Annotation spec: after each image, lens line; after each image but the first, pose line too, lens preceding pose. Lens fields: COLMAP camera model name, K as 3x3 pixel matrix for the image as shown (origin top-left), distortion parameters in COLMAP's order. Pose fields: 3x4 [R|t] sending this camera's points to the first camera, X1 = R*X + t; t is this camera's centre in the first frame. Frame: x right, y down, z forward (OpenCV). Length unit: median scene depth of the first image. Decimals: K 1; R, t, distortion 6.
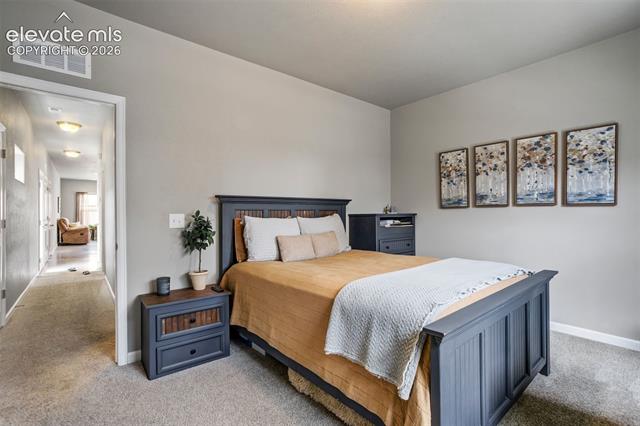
lens RADIAL K [[297.6, 0, 323.9], [0, 297.6, 215.5], [0, 0, 1]] dist [-0.041661, 0.021889]
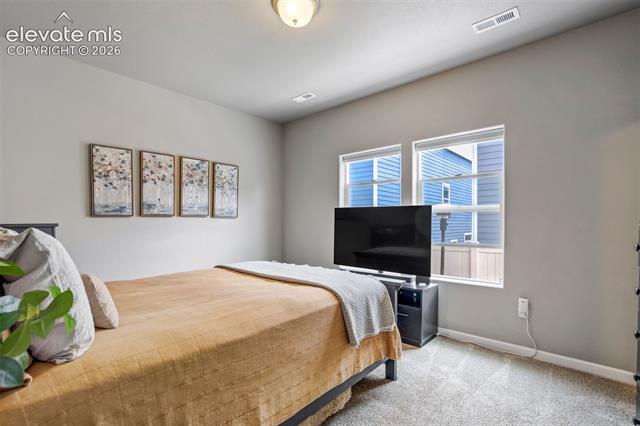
lens RADIAL K [[297.6, 0, 323.9], [0, 297.6, 215.5], [0, 0, 1]] dist [-0.041661, 0.021889]
pose [[-0.141941, 0.028011, 0.989479, -0.510711], [0.010686, 0.999585, -0.026764, -0.000128], [-0.989817, 0.006774, -0.142181, 0.602040]]
